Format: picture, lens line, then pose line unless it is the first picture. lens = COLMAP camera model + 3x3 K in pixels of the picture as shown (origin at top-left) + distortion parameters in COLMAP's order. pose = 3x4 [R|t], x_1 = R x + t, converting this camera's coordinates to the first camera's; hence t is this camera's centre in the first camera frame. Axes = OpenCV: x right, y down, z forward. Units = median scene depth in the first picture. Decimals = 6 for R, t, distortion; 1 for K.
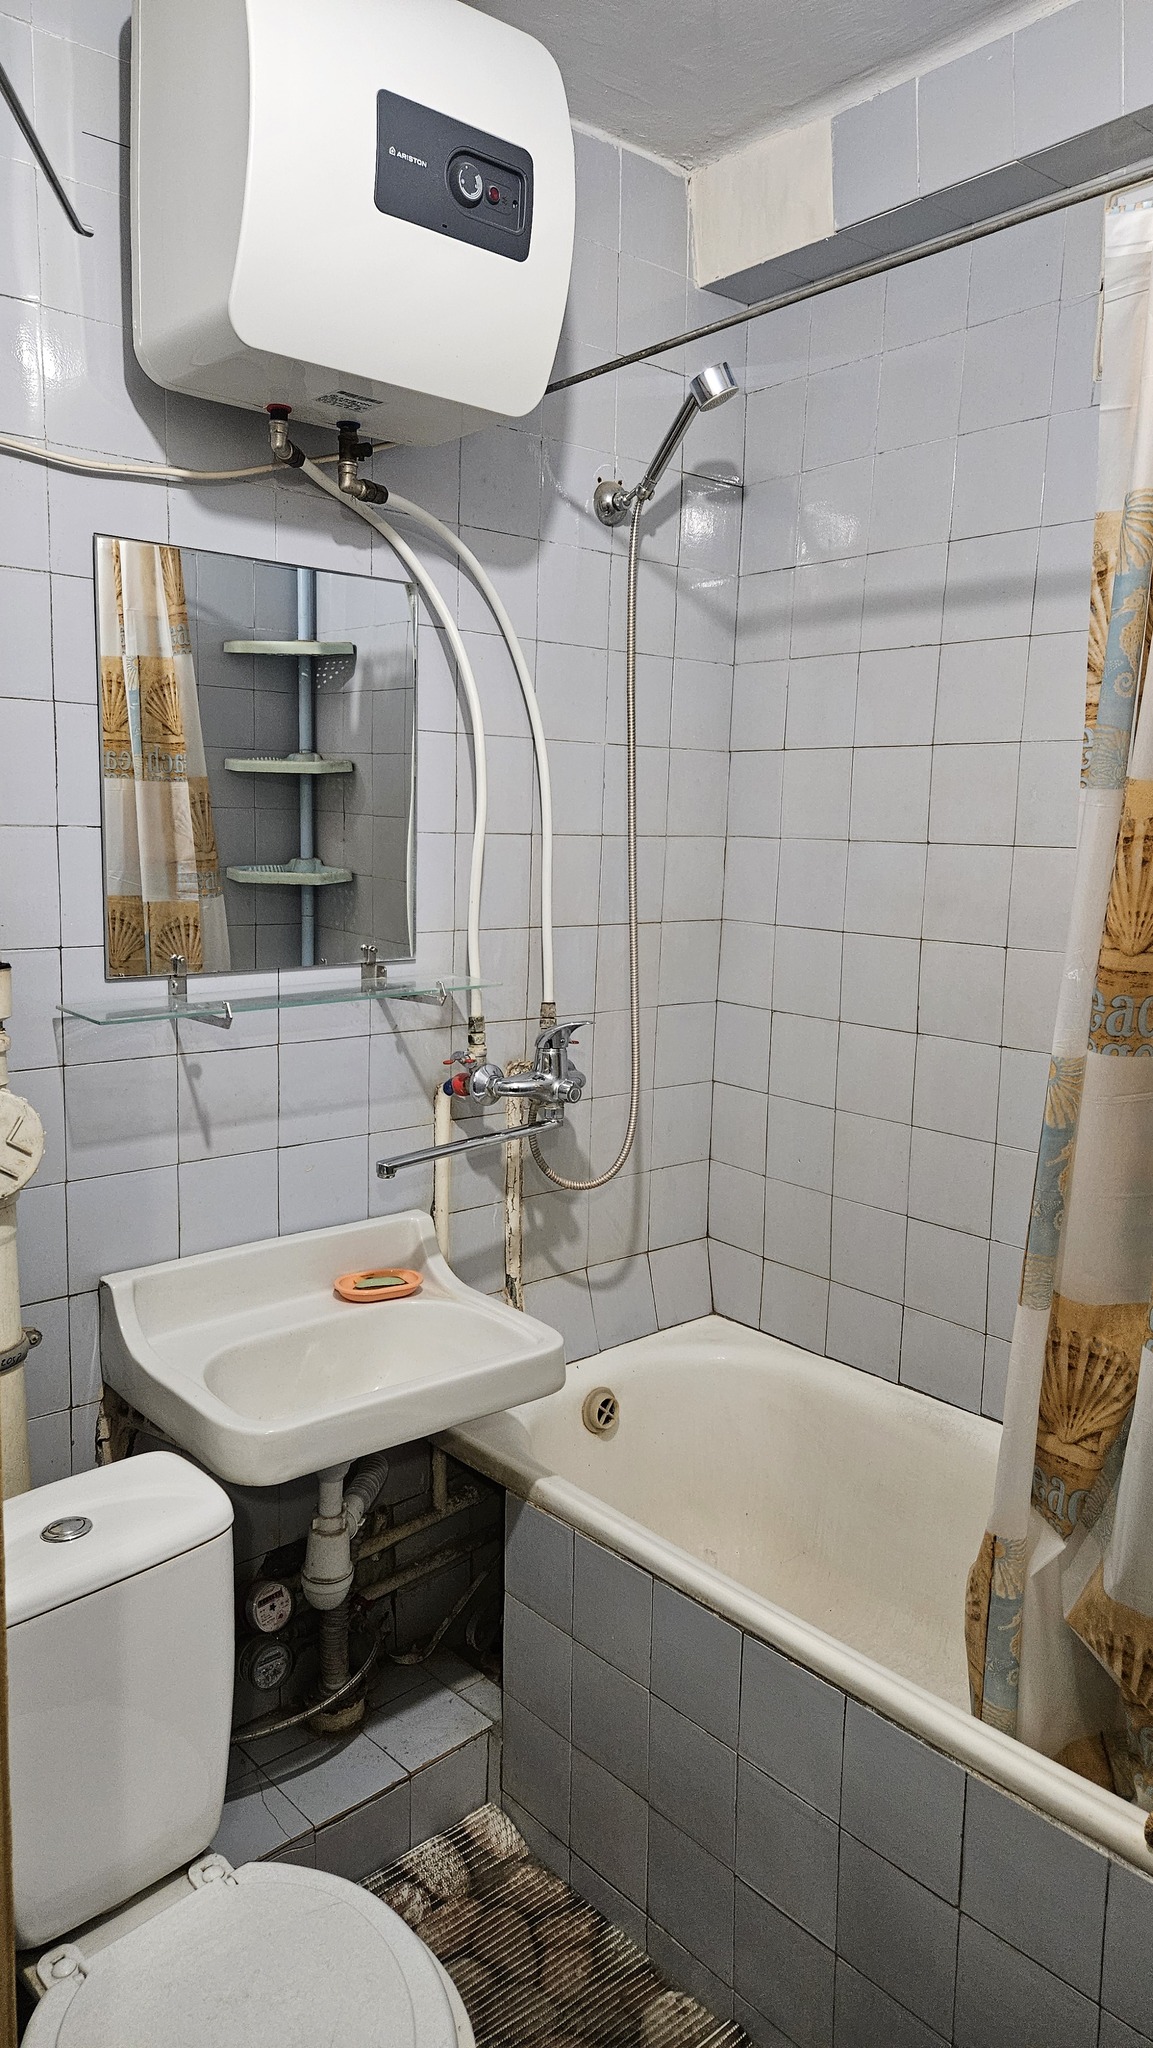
lens RADIAL K [[1363.8, 0, 570.4], [0, 1363.8, 997.3], [0, 0, 1]] dist [0.076418, -0.065895]
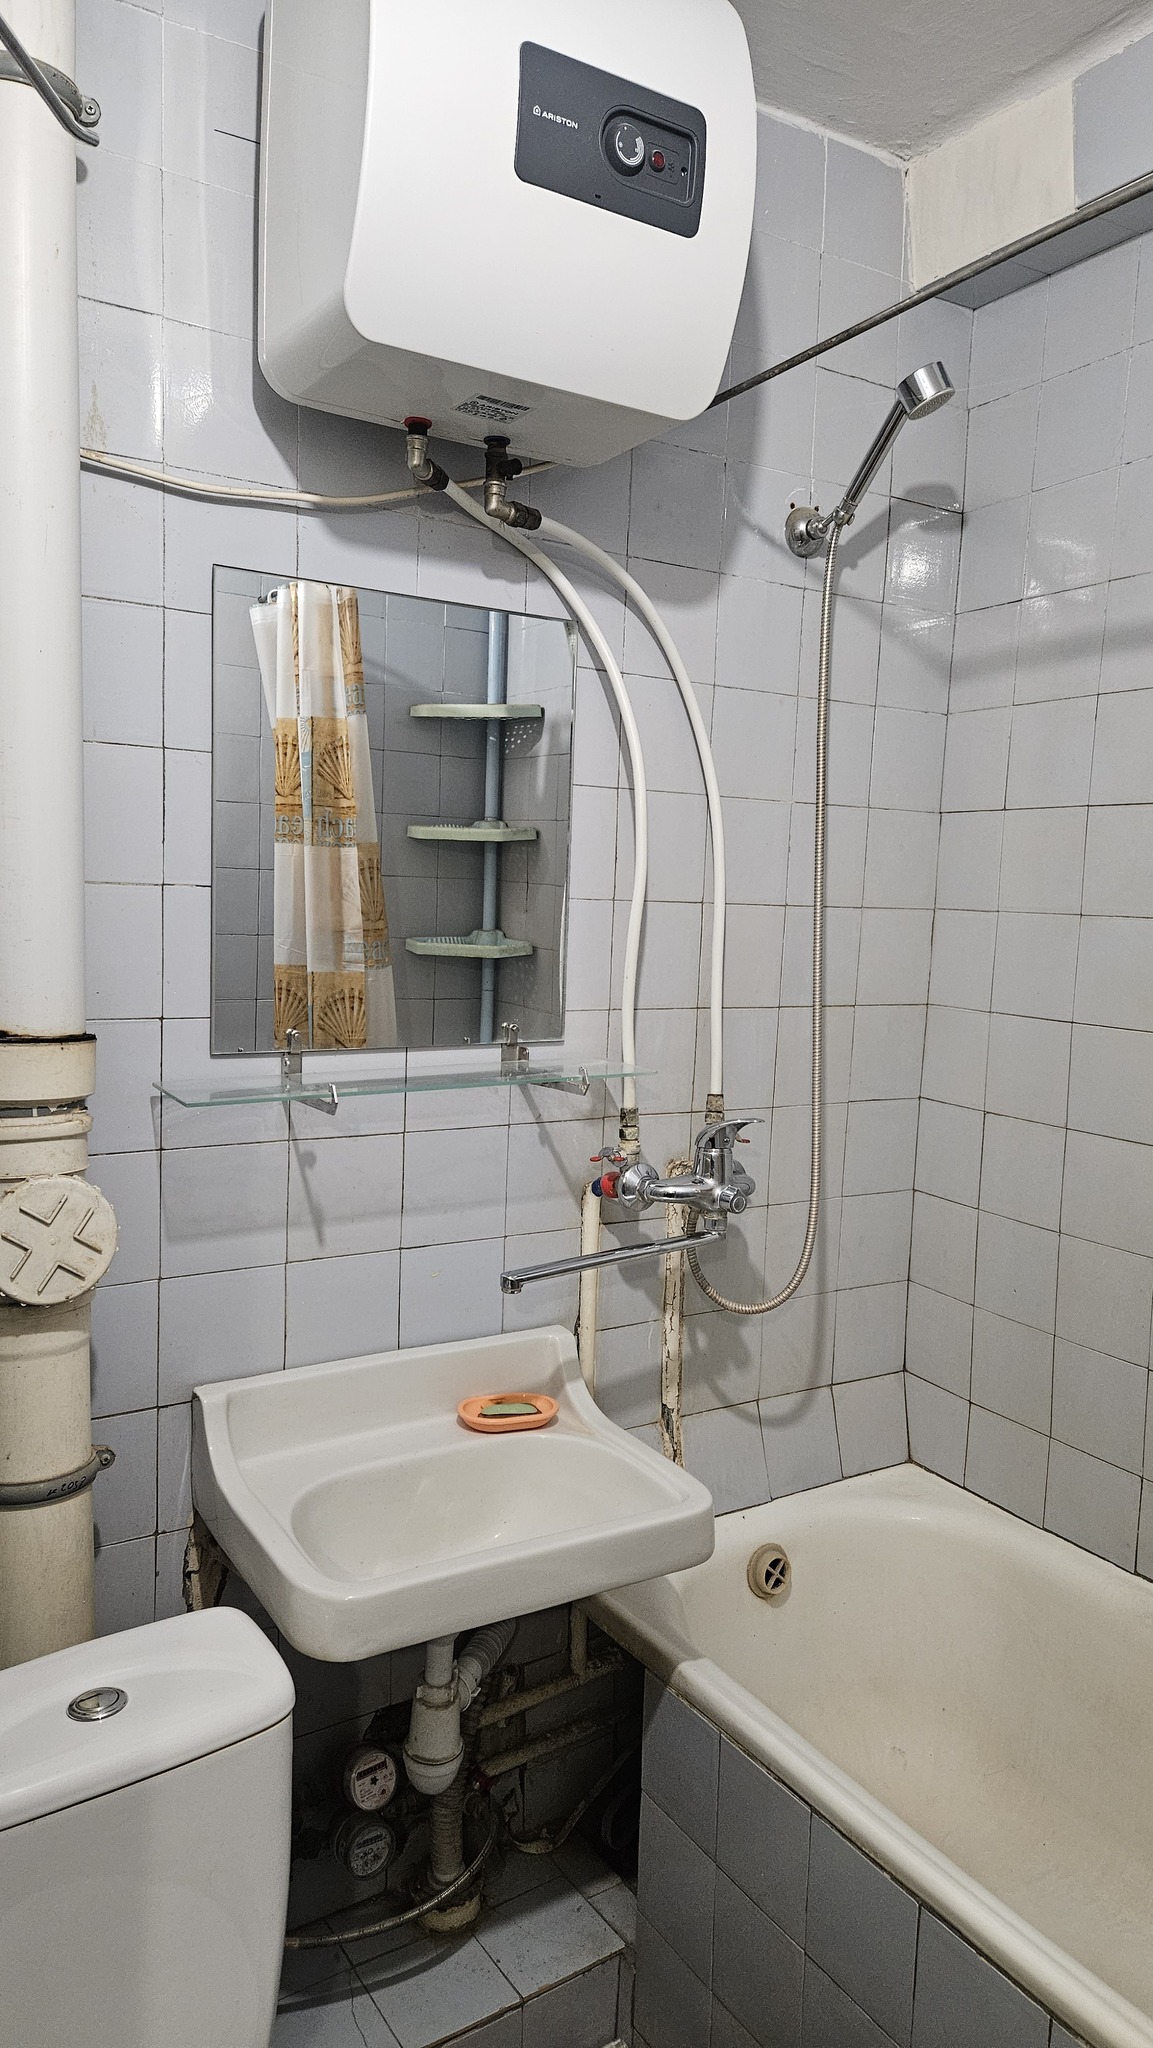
lens RADIAL K [[1363.8, 0, 584.7], [0, 1363.8, 1016.5], [0, 0, 1]] dist [0.076418, -0.065895]
pose [[0.987952, 0.025129, -0.152710, 0.035949], [-0.031777, 0.998644, -0.041245, -0.007772], [0.151466, 0.045601, 0.987410, 0.131001]]
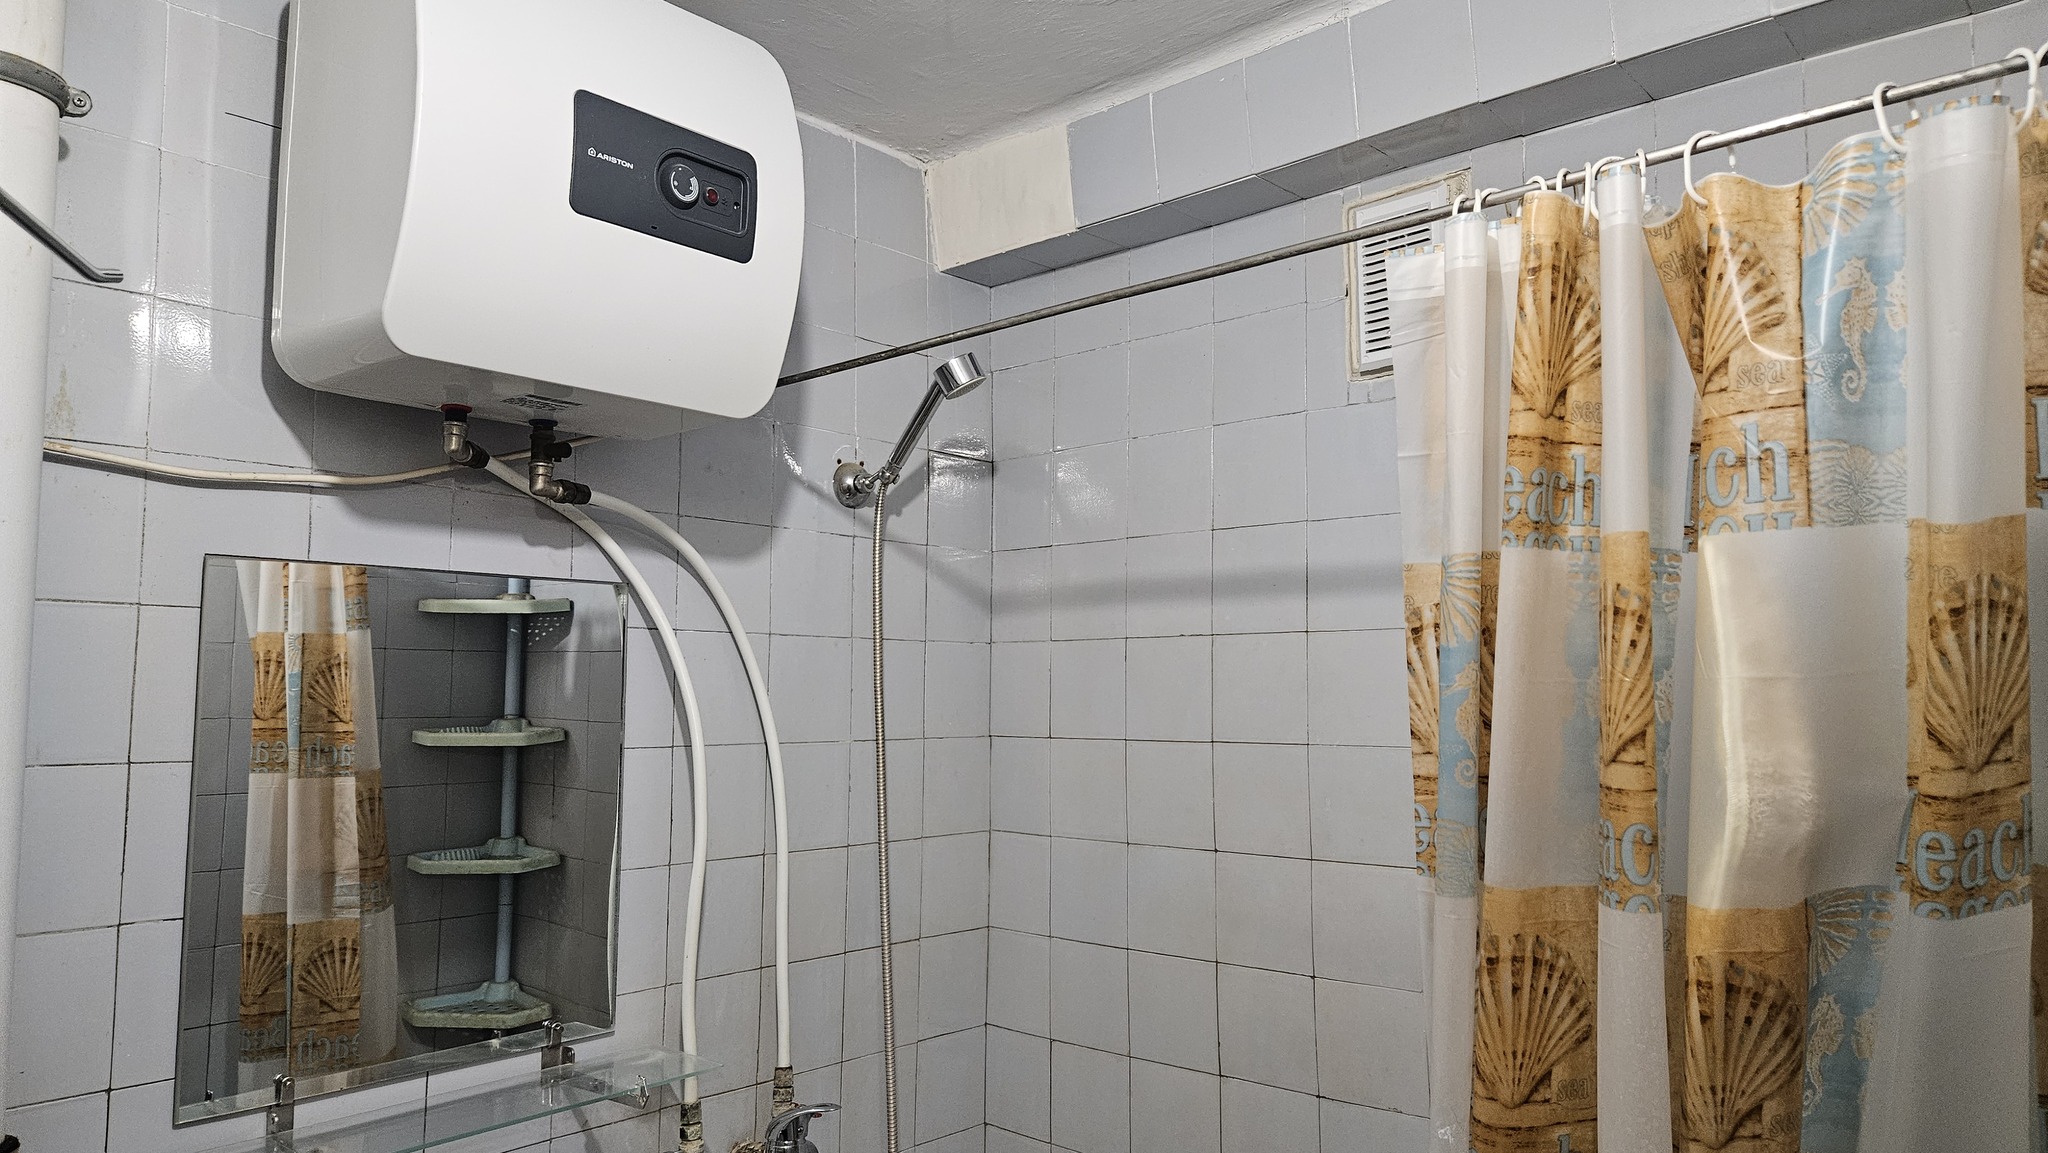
lens RADIAL K [[1363.8, 0, 1020.4], [0, 1363.8, 583.0], [0, 0, 1]] dist [0.076418, -0.065895]
pose [[0.989425, -0.011712, 0.144570, 0.008964], [0.042505, 0.976387, -0.211804, -0.106272], [-0.138676, 0.215709, 0.966560, 0.127034]]
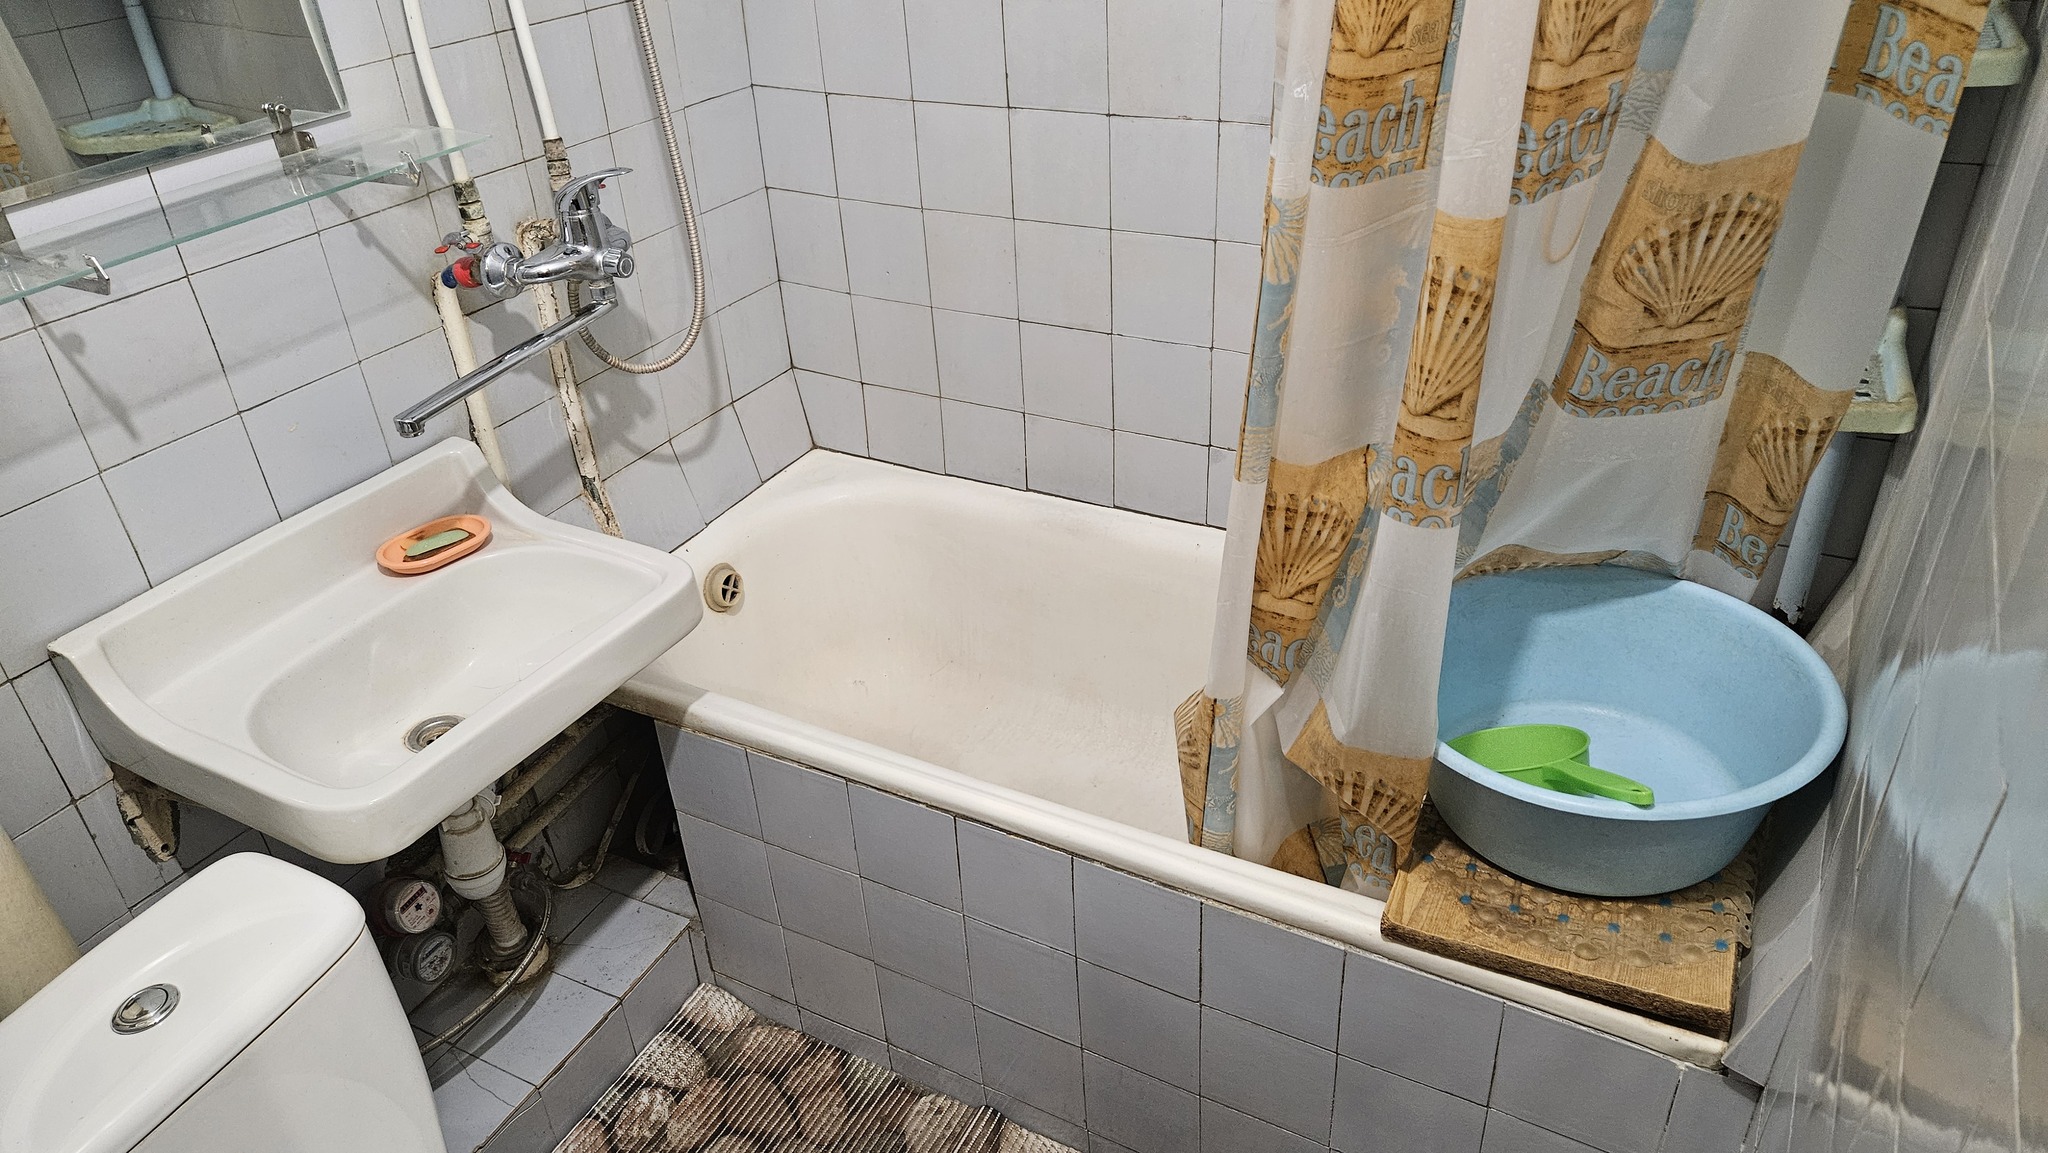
lens RADIAL K [[1363.8, 0, 1004.7], [0, 1363.8, 568.6], [0, 0, 1]] dist [0.076418, -0.065895]
pose [[0.936143, -0.240657, 0.256362, -0.037592], [0.118533, 0.902400, 0.414275, -0.074377], [-0.331039, -0.357434, 0.873301, 0.174088]]
